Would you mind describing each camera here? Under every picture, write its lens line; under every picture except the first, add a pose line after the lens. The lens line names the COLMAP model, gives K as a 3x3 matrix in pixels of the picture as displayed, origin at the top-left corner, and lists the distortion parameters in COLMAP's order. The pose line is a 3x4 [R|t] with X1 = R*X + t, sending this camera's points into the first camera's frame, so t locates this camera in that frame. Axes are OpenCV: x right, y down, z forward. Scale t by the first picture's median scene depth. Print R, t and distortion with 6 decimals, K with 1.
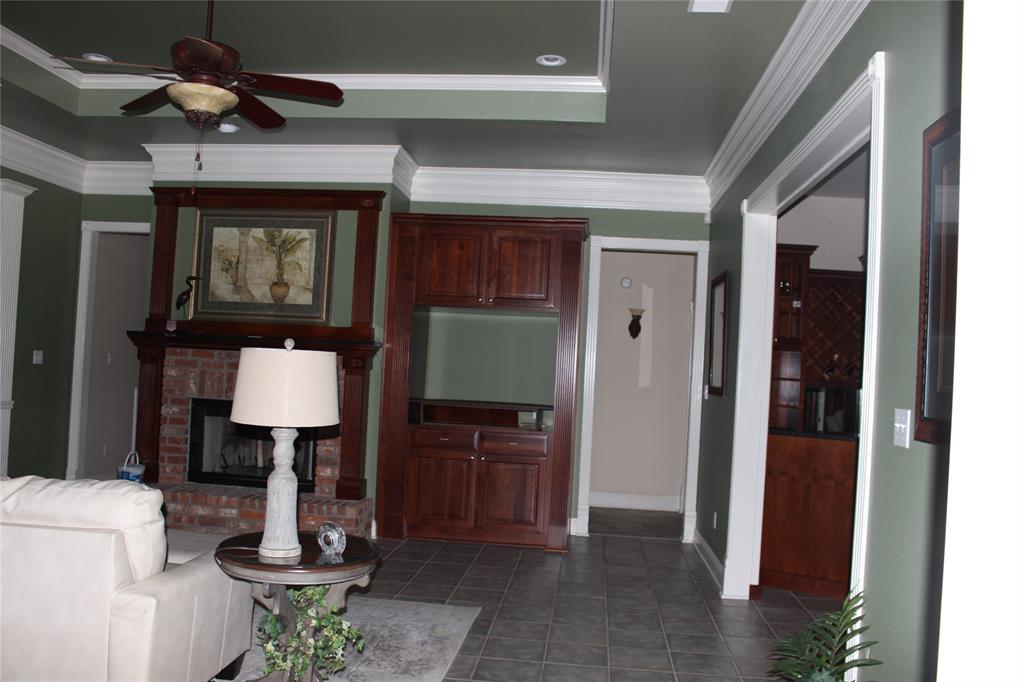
lens RADIAL K [[851.7, 0, 509.3], [0, 851.7, 345.9], [0, 0, 1]] dist [-0.134658, 0.085390]
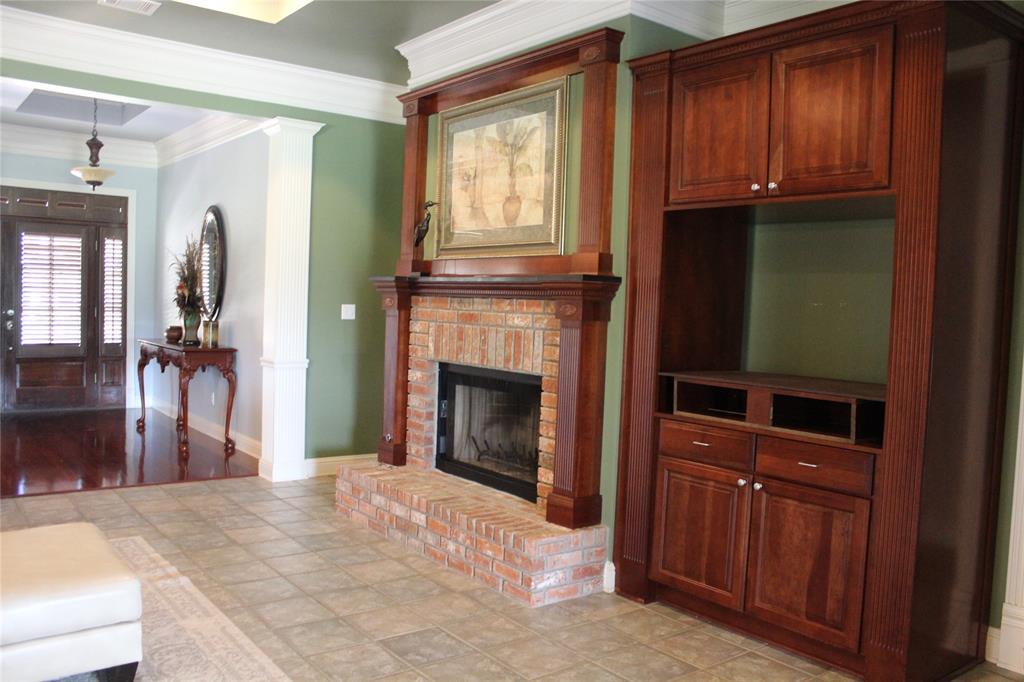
lens RADIAL K [[851.7, 0, 518.4], [0, 851.7, 339.4], [0, 0, 1]] dist [-0.134658, 0.085390]
pose [[0.689959, 0.007312, -0.723811, 0.238121], [0.017700, 0.999480, 0.026968, 0.023497], [0.723632, -0.031418, 0.689471, 0.518239]]
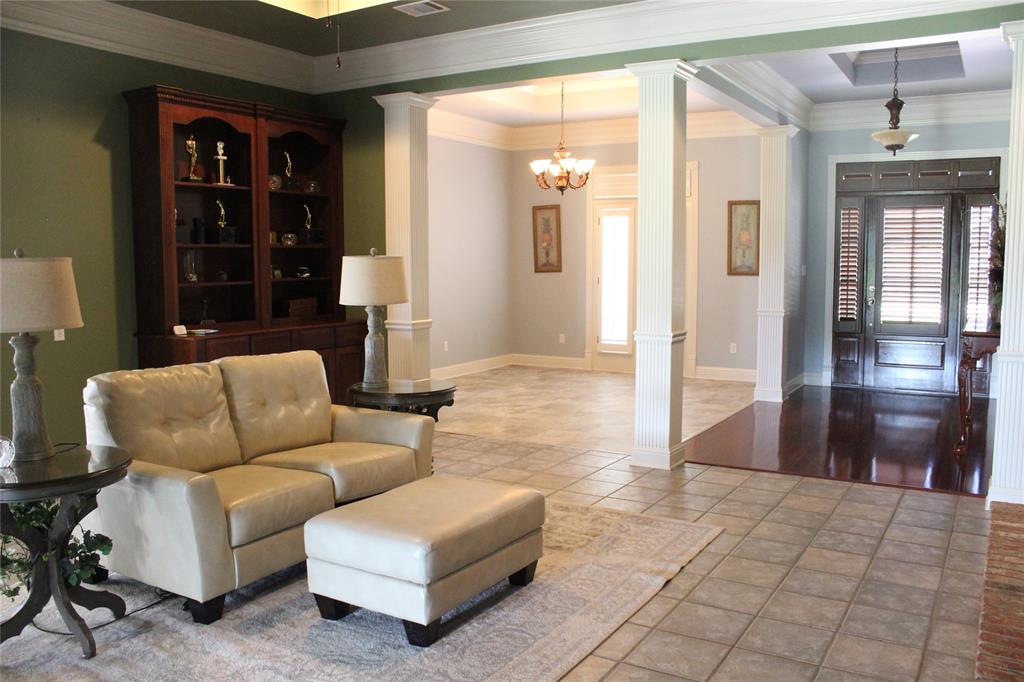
lens RADIAL K [[851.7, 0, 517.8], [0, 851.7, 339.8], [0, 0, 1]] dist [-0.134658, 0.085390]
pose [[-0.427379, 0.036926, -0.903318, 0.171922], [0.001393, 0.999191, 0.040186, 0.029055], [0.904072, 0.015916, -0.427084, 0.892030]]
